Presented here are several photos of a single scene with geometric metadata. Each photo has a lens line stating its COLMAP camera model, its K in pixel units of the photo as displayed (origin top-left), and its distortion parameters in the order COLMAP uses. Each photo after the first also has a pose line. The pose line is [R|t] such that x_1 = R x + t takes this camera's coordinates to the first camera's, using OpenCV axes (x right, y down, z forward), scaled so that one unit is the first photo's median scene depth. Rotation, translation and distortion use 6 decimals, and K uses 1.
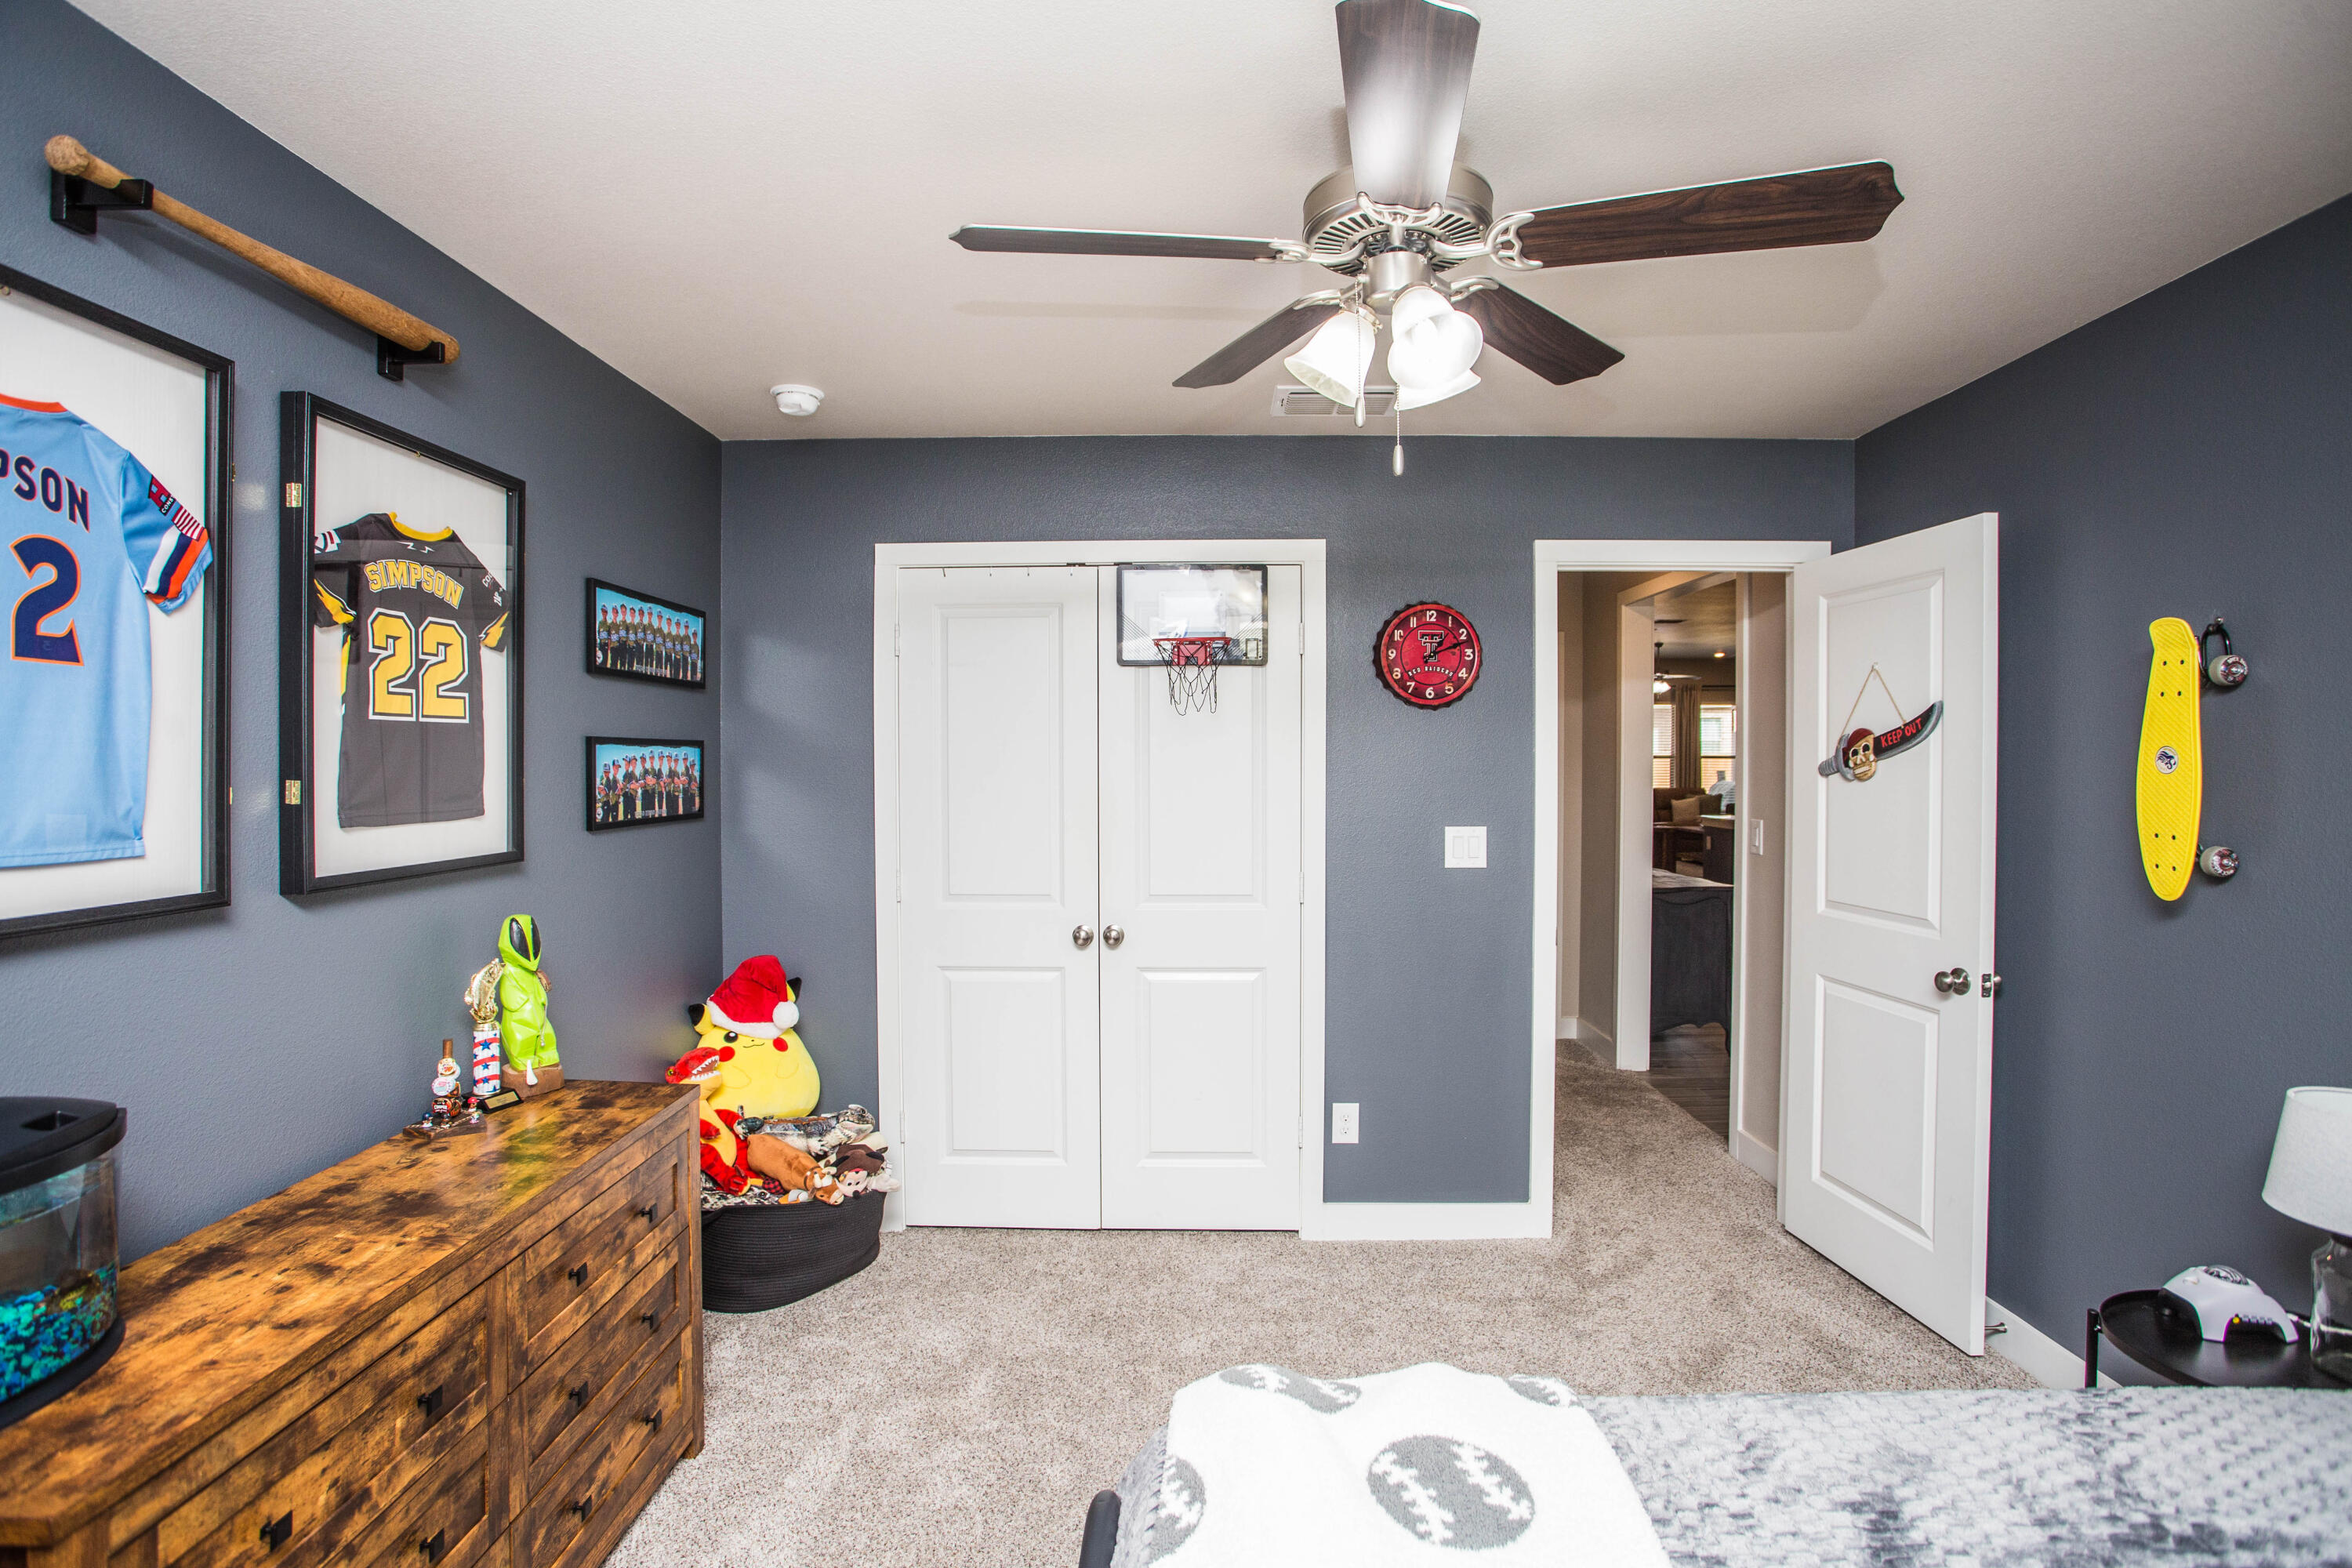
lens RADIAL K [[1150.6, 0, 1174.8], [0, 1150.6, 761.1], [0, 0, 1]] dist [-0.059134, 0.022276]
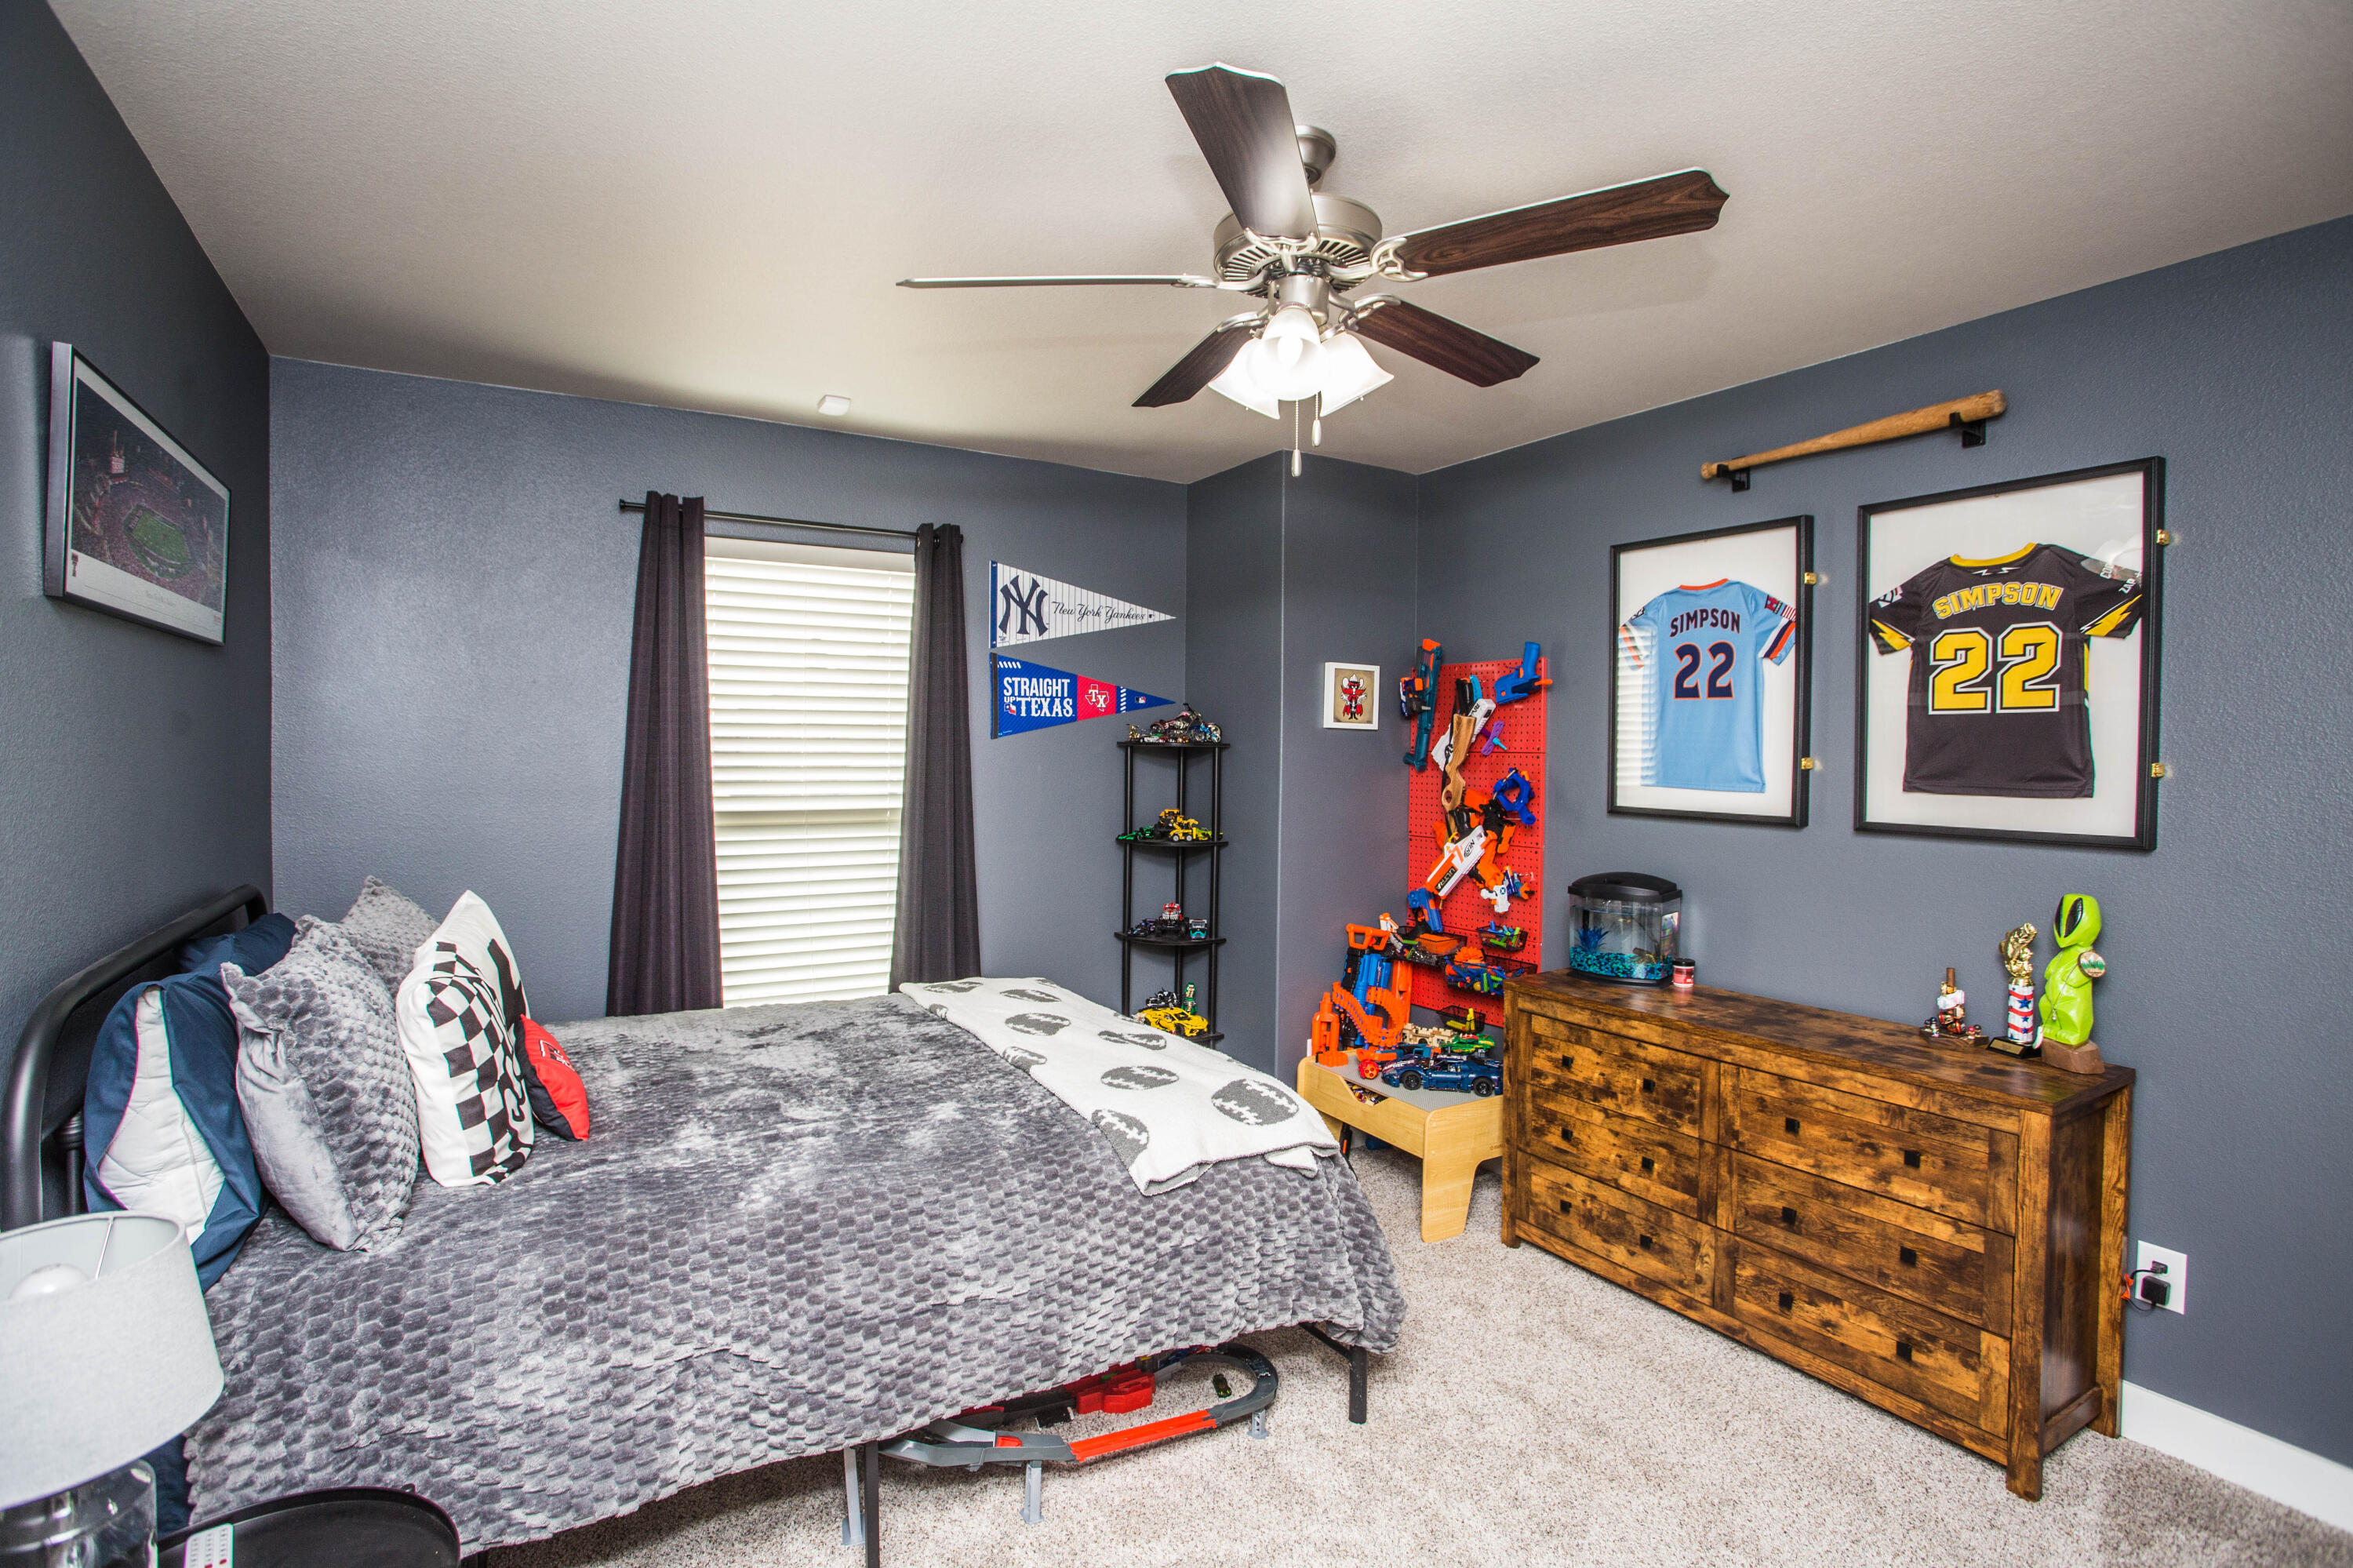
lens RADIAL K [[1151.2, 0, 1155.3], [0, 1151.2, 767.1], [0, 0, 1]] dist [-0.059134, 0.022276]
pose [[-0.856483, 0.001555, -0.516172, 0.901842], [-0.011367, 0.999696, 0.021872, 0.008365], [0.516049, 0.024600, -0.856206, 1.925349]]
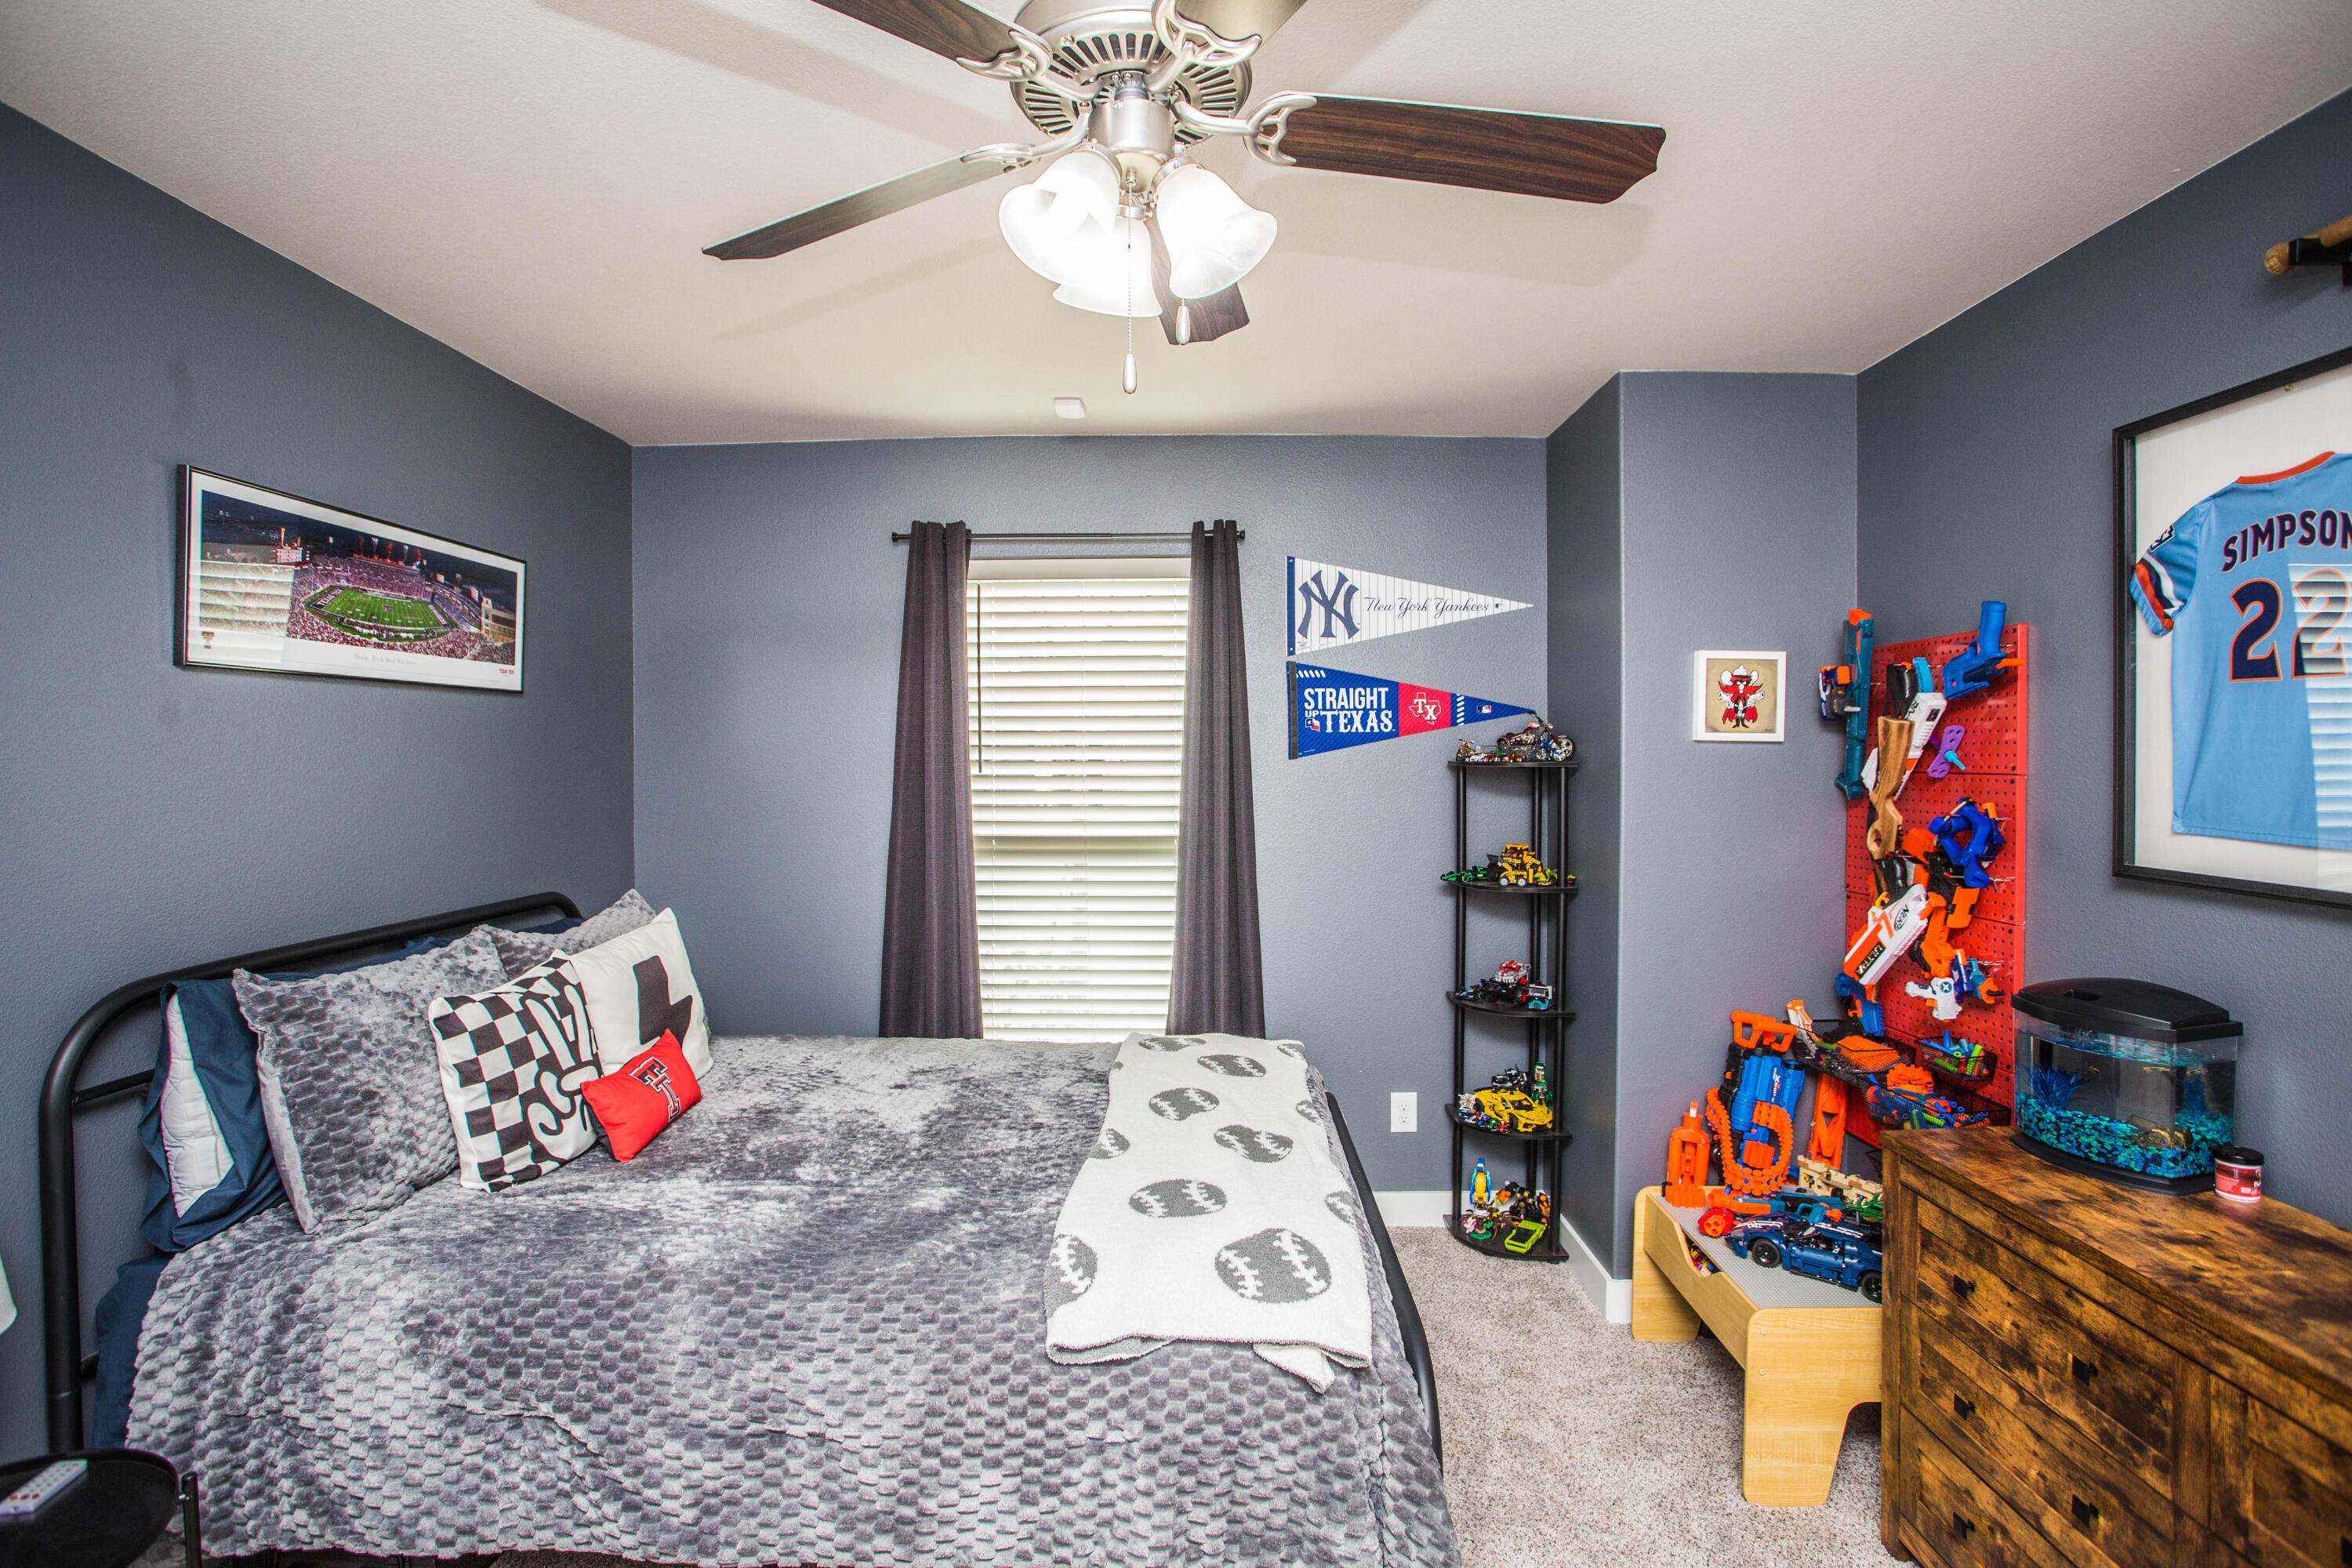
lens RADIAL K [[1150.6, 0, 1151.6], [0, 1150.6, 769.4], [0, 0, 1]] dist [-0.059134, 0.022276]
pose [[-0.999796, 0.002399, 0.020057, 0.167084], [0.002731, 0.999859, 0.016552, -0.010787], [-0.020014, 0.016603, -0.999662, 1.806248]]
